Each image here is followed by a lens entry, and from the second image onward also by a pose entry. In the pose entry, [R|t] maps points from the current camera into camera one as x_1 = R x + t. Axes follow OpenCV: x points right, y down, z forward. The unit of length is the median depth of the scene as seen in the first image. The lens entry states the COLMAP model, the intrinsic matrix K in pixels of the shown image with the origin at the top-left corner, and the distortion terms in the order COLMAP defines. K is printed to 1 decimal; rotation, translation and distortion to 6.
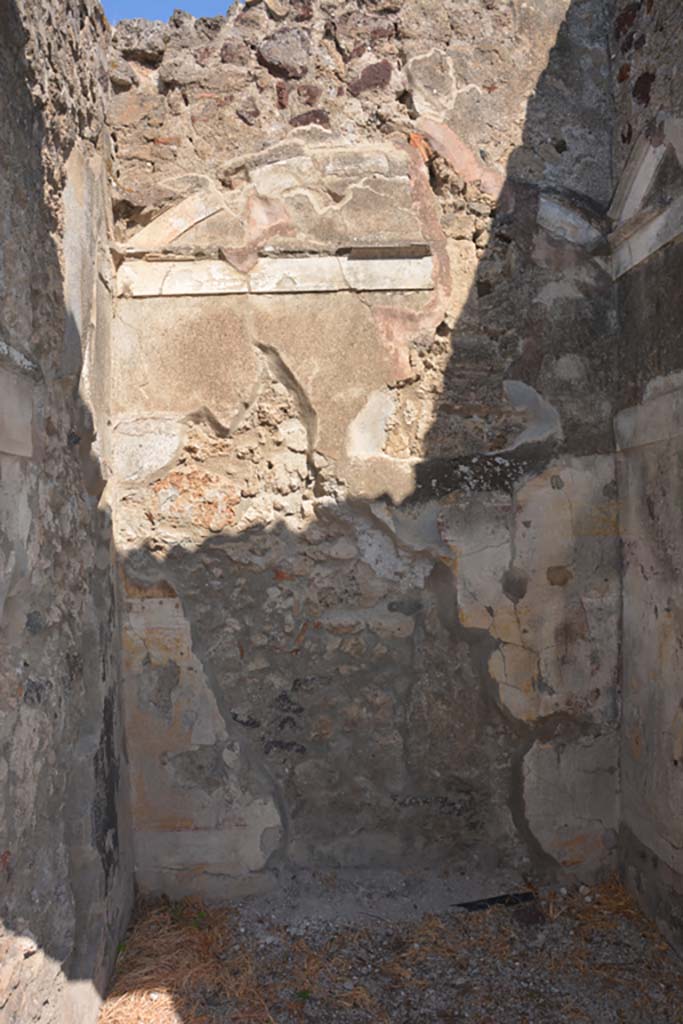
lens RADIAL K [[804.3, 0, 342.3], [0, 804.3, 519.7], [0, 0, 1]] dist [-0.148274, 0.090761]
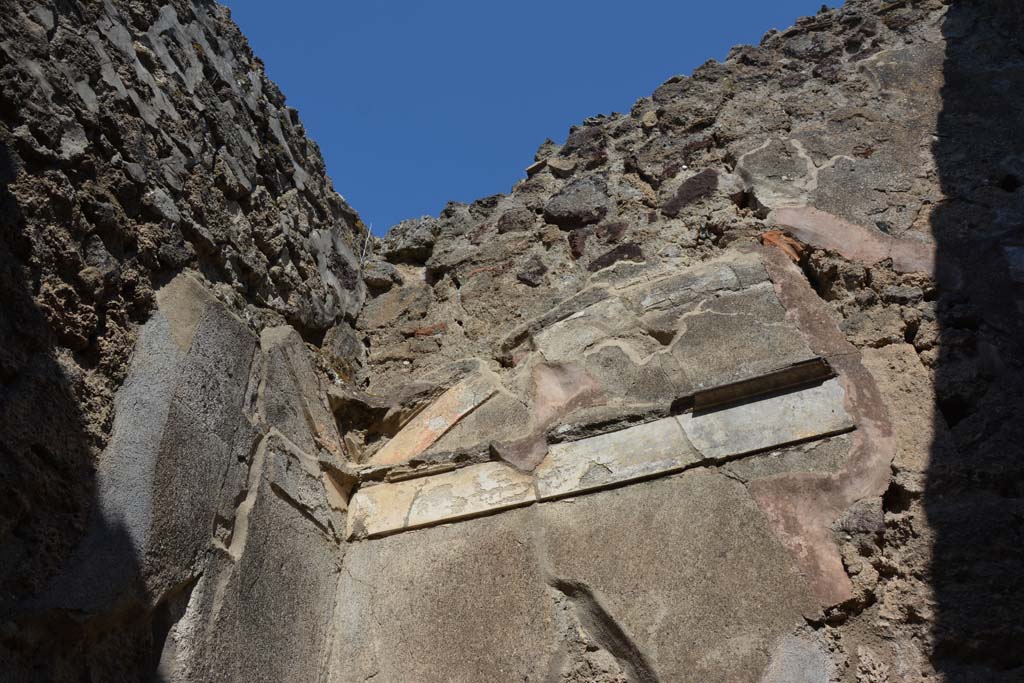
lens RADIAL K [[804.3, 0, 507.2], [0, 804.3, 340.0], [0, 0, 1]] dist [-0.148274, 0.090761]
pose [[0.913270, -0.252283, -0.319830, 0.083481], [0.003919, 0.790543, -0.612393, -0.013773], [0.407336, 0.558027, 0.722968, 0.484552]]
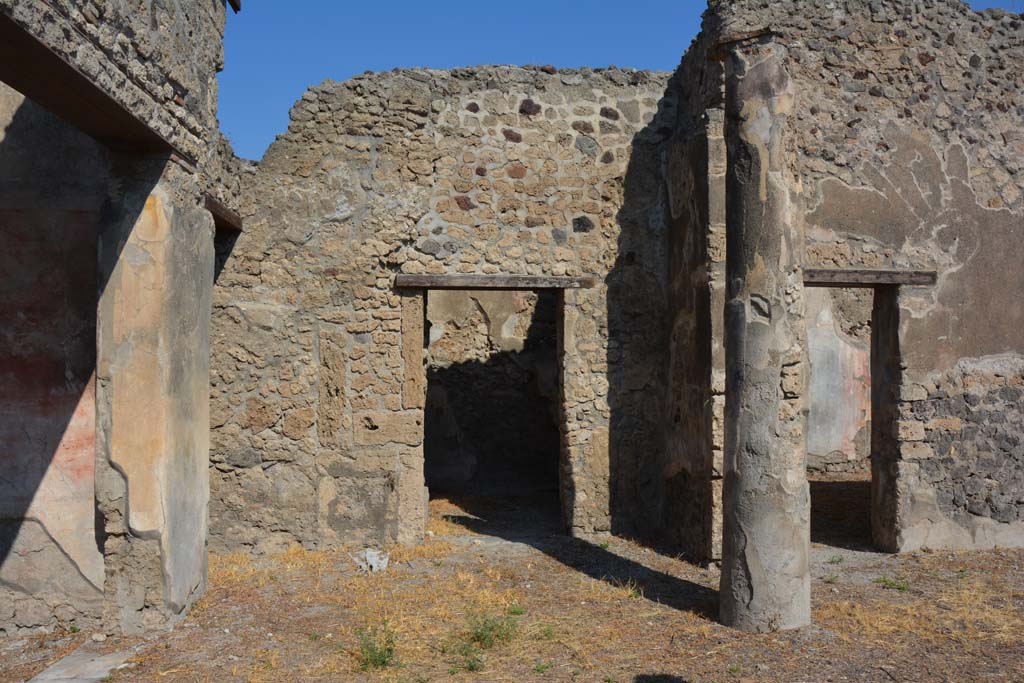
lens RADIAL K [[804.3, 0, 511.9], [0, 804.3, 341.8], [0, 0, 1]] dist [-0.148274, 0.090761]
pose [[0.999966, 0.006854, 0.004644, 0.031100], [-0.006827, 0.999960, -0.005808, -0.043265], [-0.004684, 0.005776, 0.999972, -1.885020]]
